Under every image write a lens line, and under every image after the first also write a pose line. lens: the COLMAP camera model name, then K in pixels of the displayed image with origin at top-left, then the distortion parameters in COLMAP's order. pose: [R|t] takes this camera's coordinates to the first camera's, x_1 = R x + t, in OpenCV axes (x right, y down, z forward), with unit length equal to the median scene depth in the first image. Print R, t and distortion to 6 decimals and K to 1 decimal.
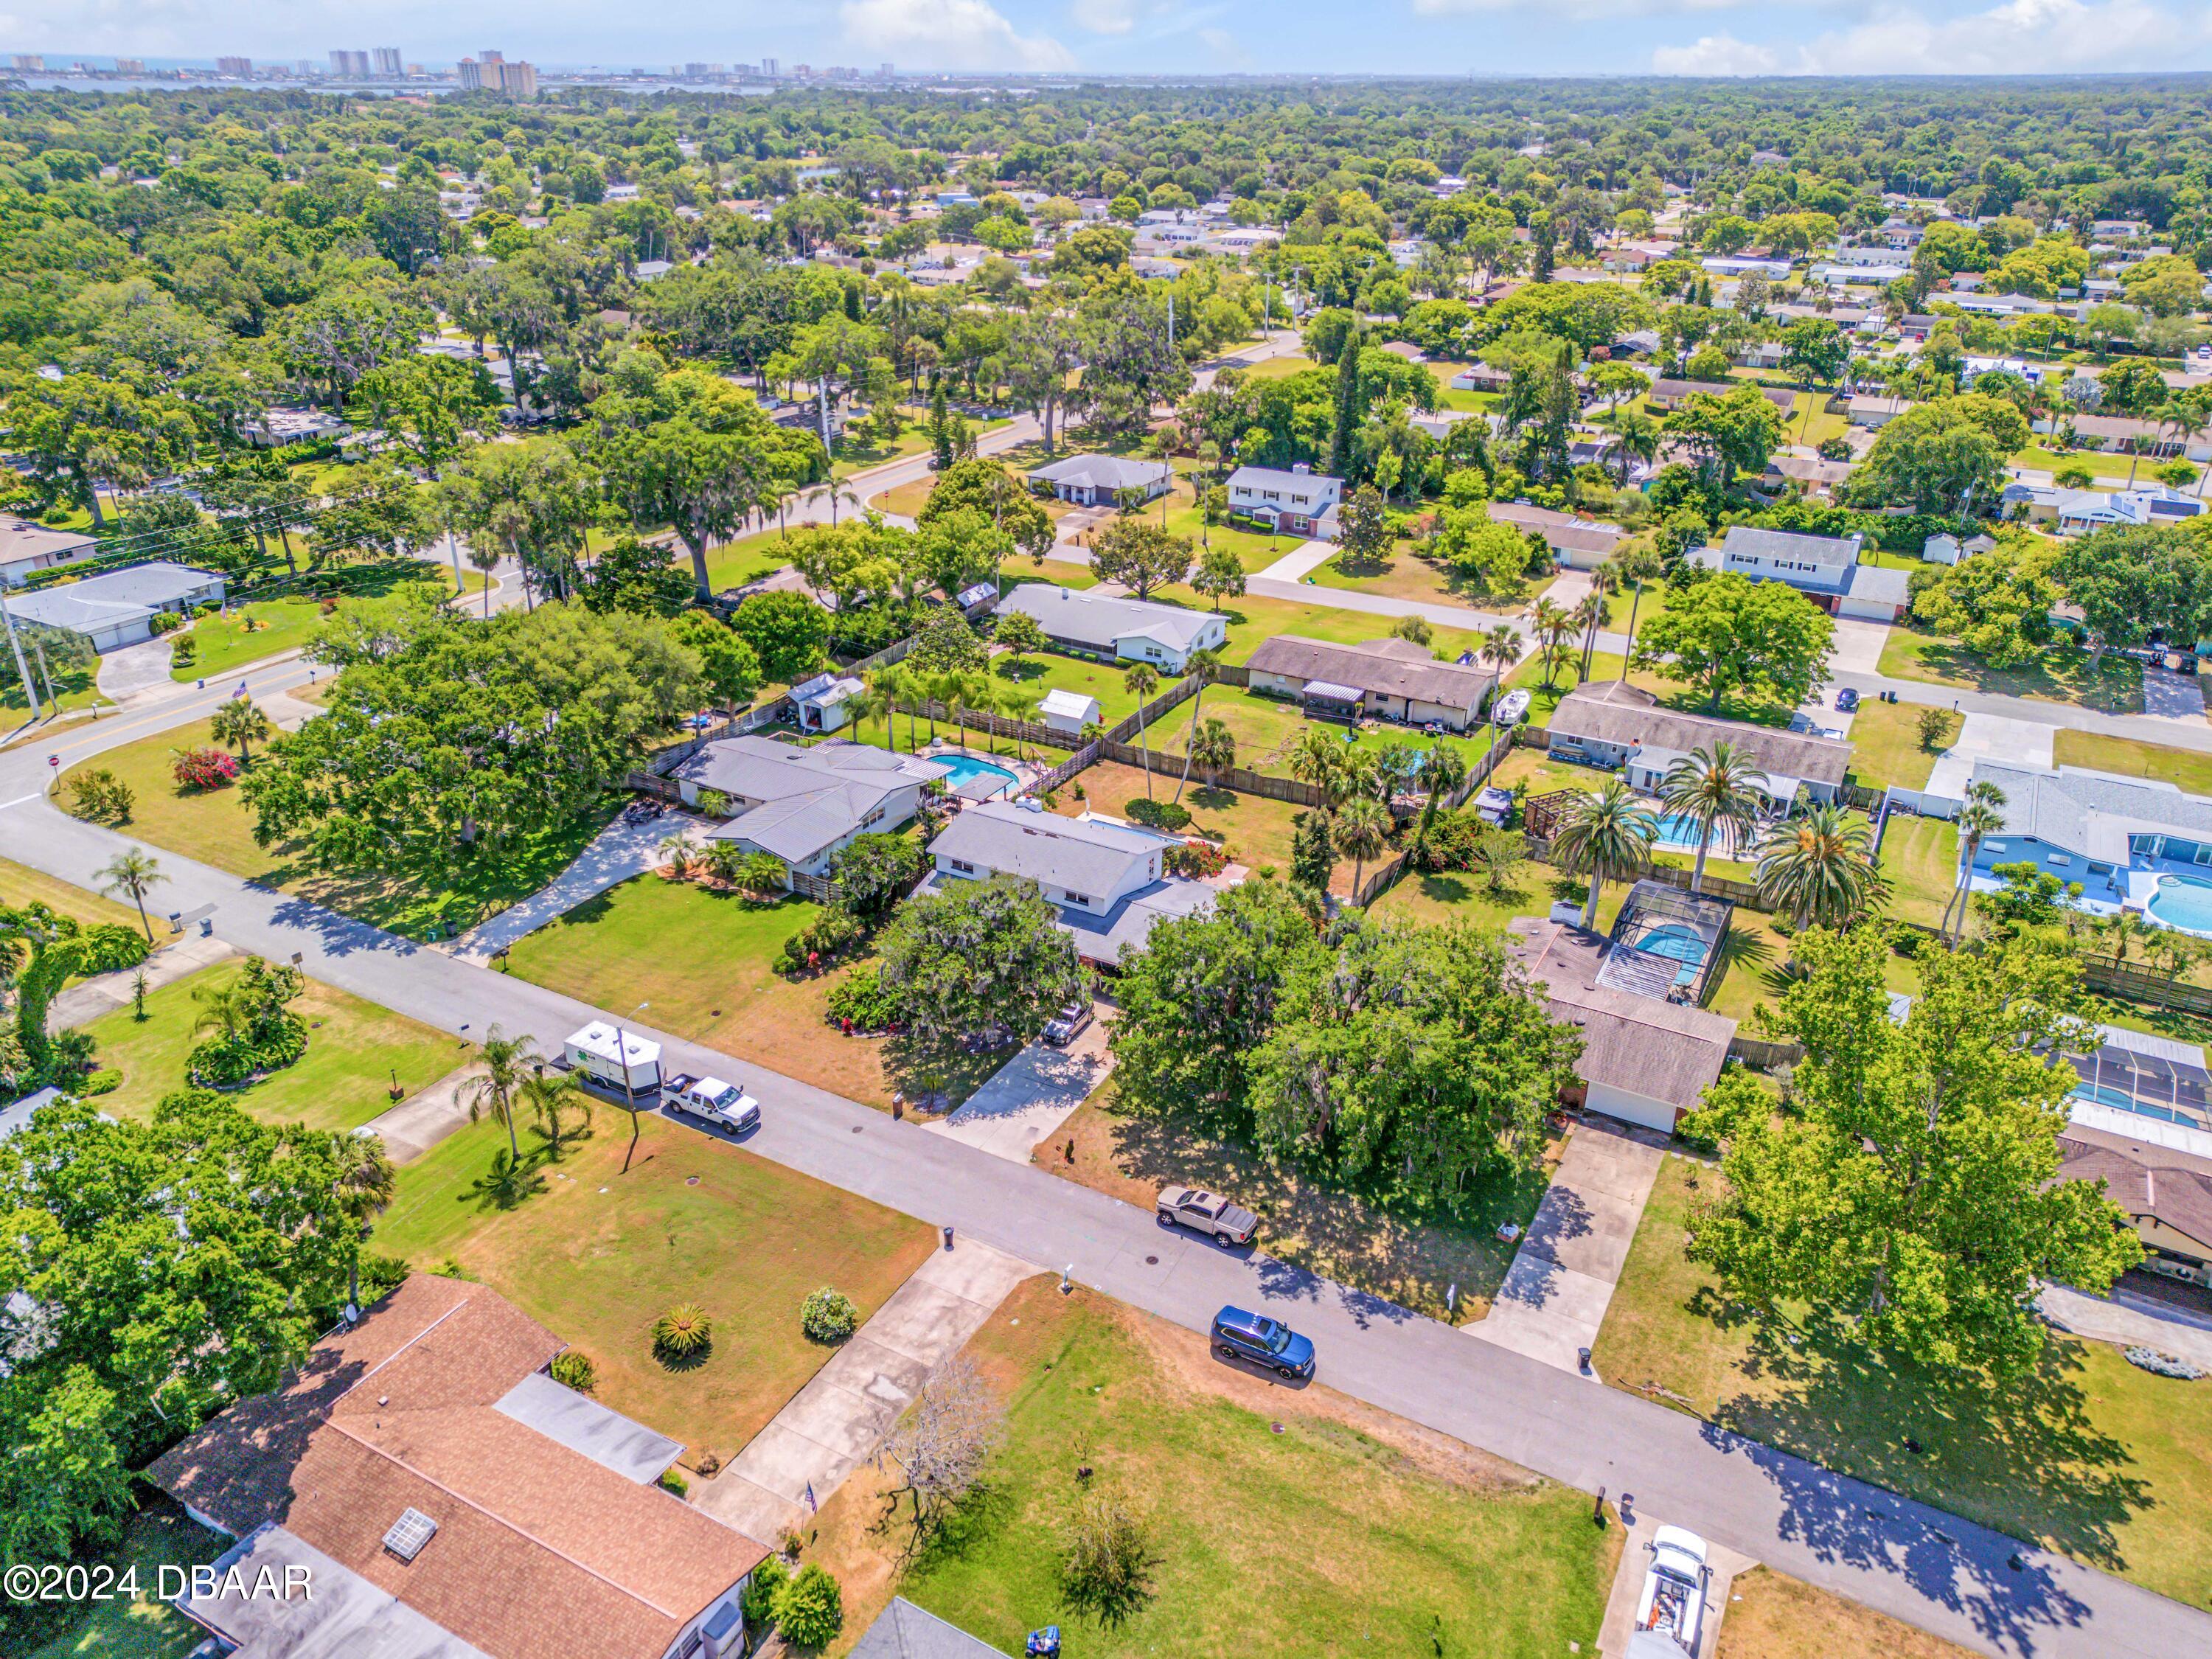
lens RADIAL K [[1560.4, 0, 1106.0], [0, 1560.4, 829.5], [0, 0, 1]] dist [0.056717, -0.073638]
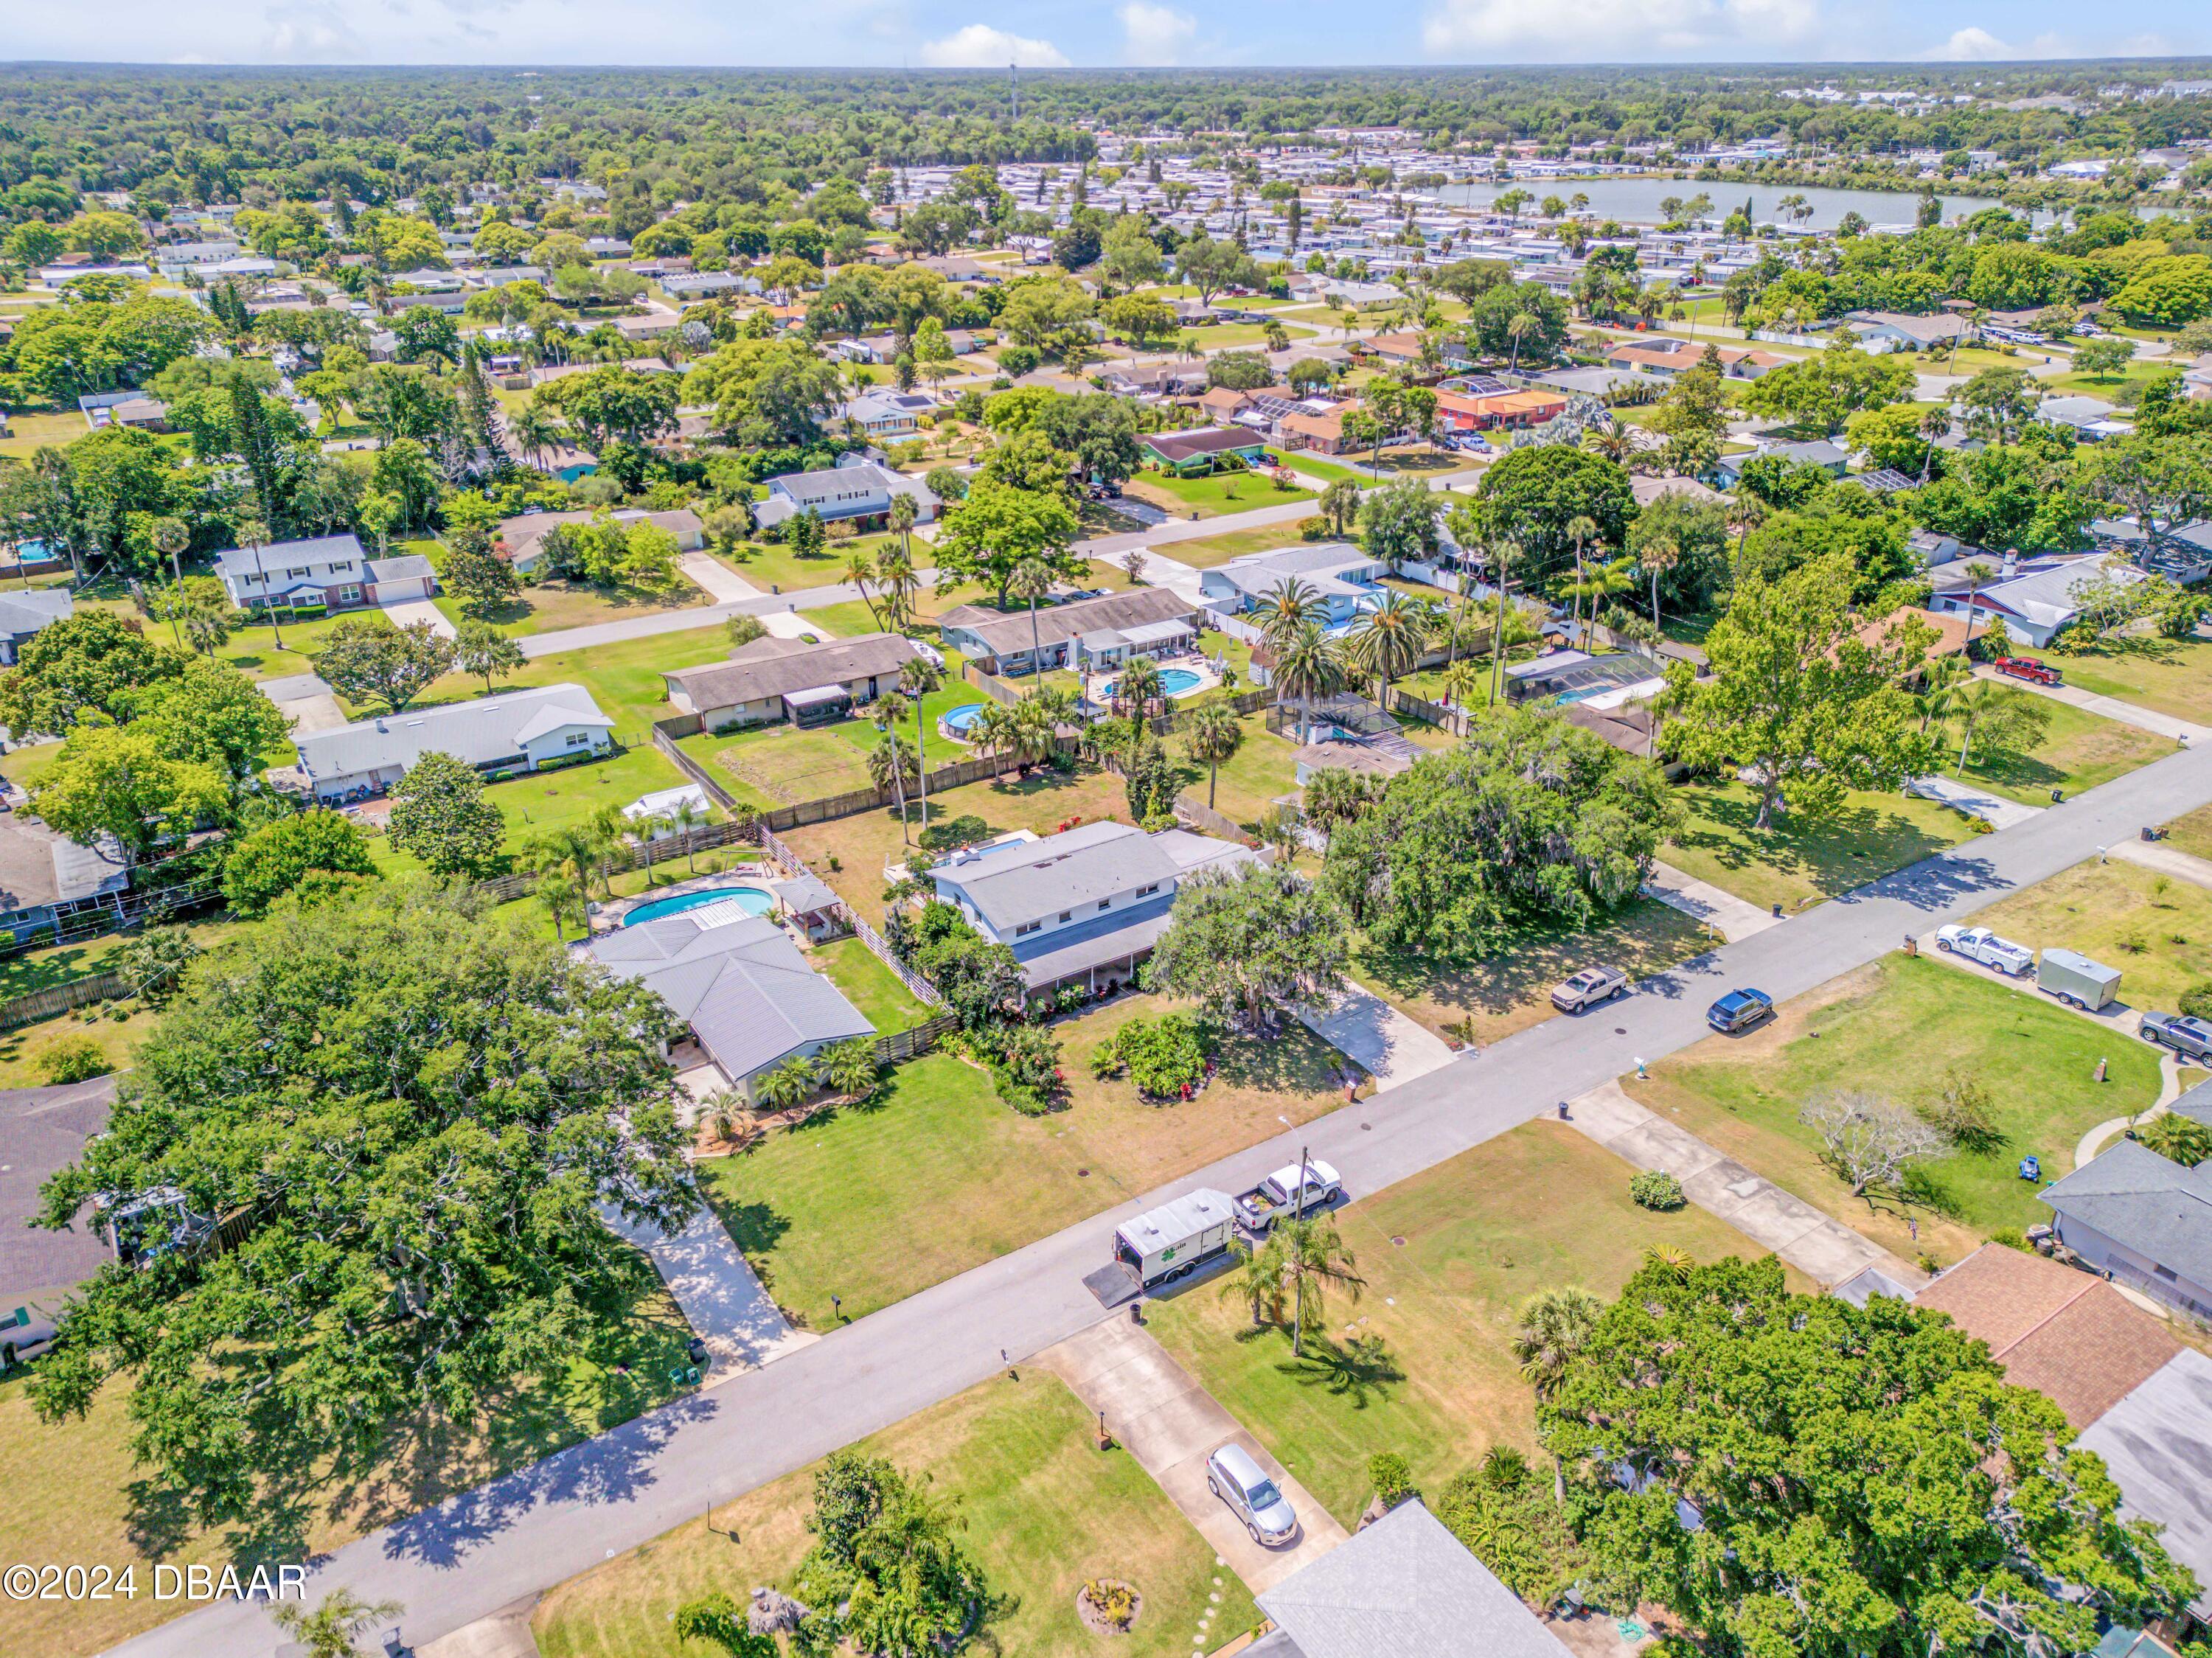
lens RADIAL K [[1560.3, 0, 1106.0], [0, 1560.3, 829.0], [0, 0, 1]] dist [0.056717, -0.073638]
pose [[0.449404, -0.393431, 0.802028, -0.923361], [0.387797, 0.894711, 0.221600, -0.251890], [-0.804767, 0.211436, 0.554658, 0.527618]]
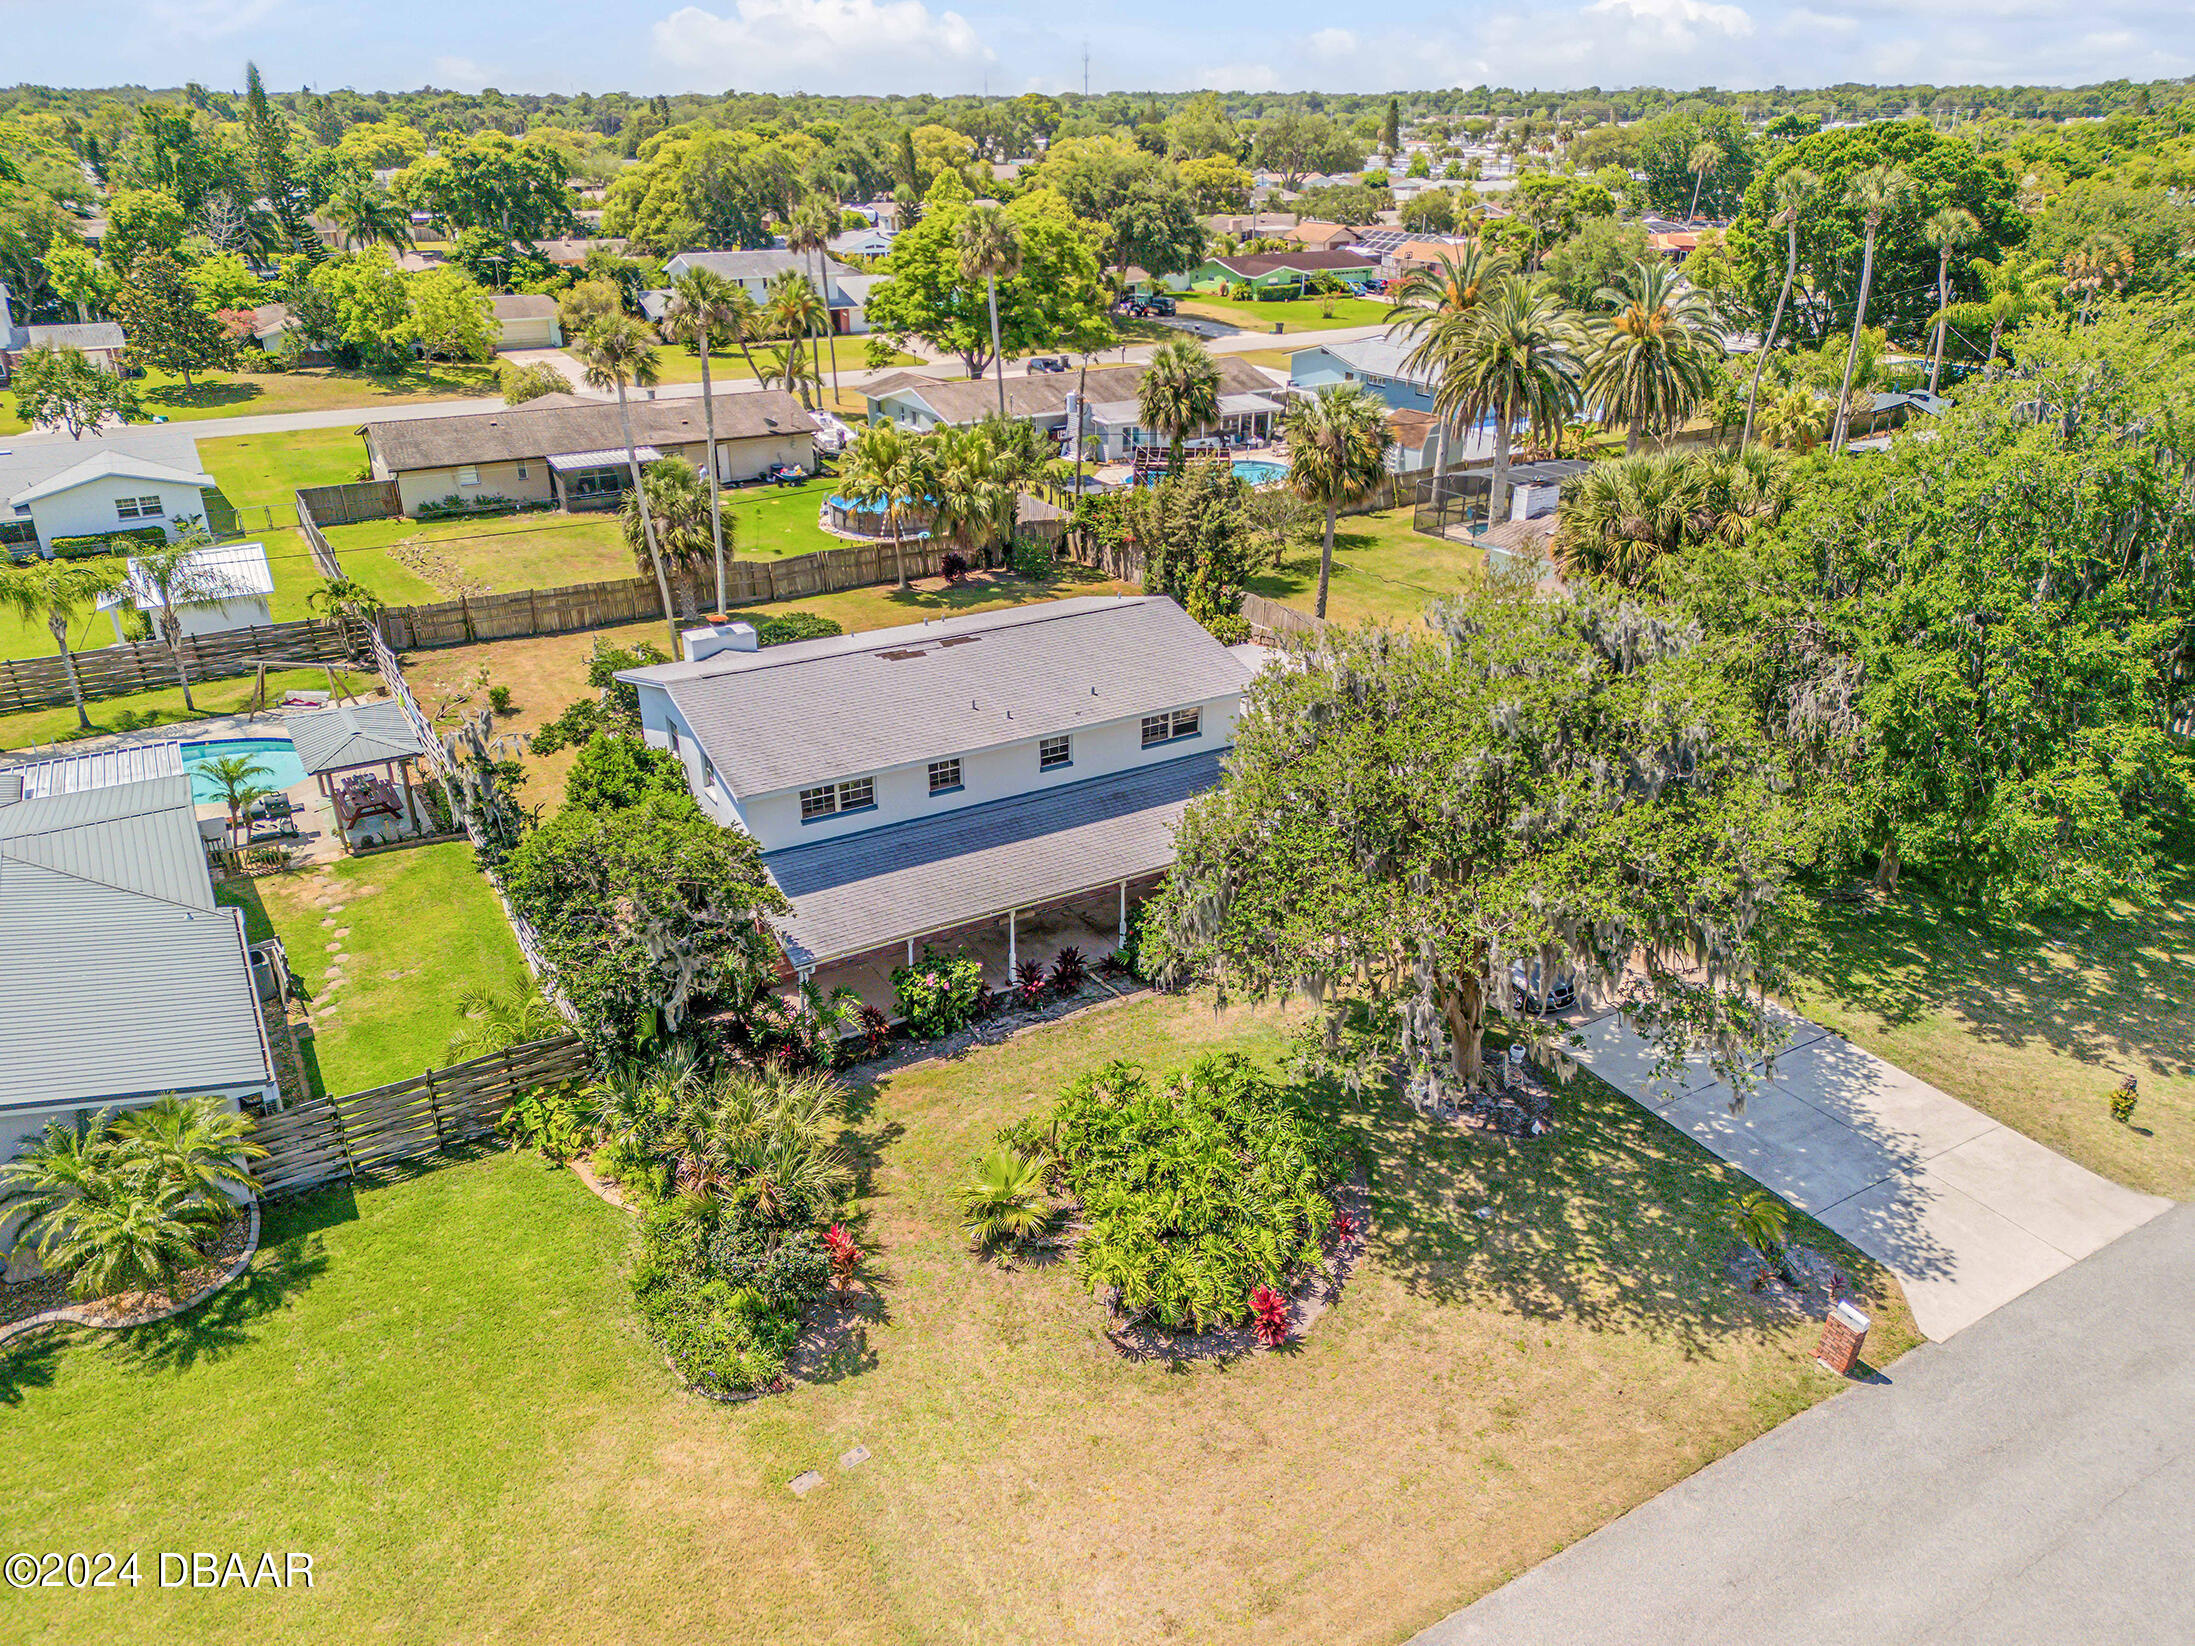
lens RADIAL K [[1548.4, 0, 1097.5], [0, 1548.4, 823.0], [0, 0, 1]] dist [0.056717, -0.073638]
pose [[0.494990, -0.366972, 0.787602, -0.384785], [0.378174, 0.907069, 0.184962, -0.014242], [-0.782285, 0.206296, 0.587769, 0.905103]]
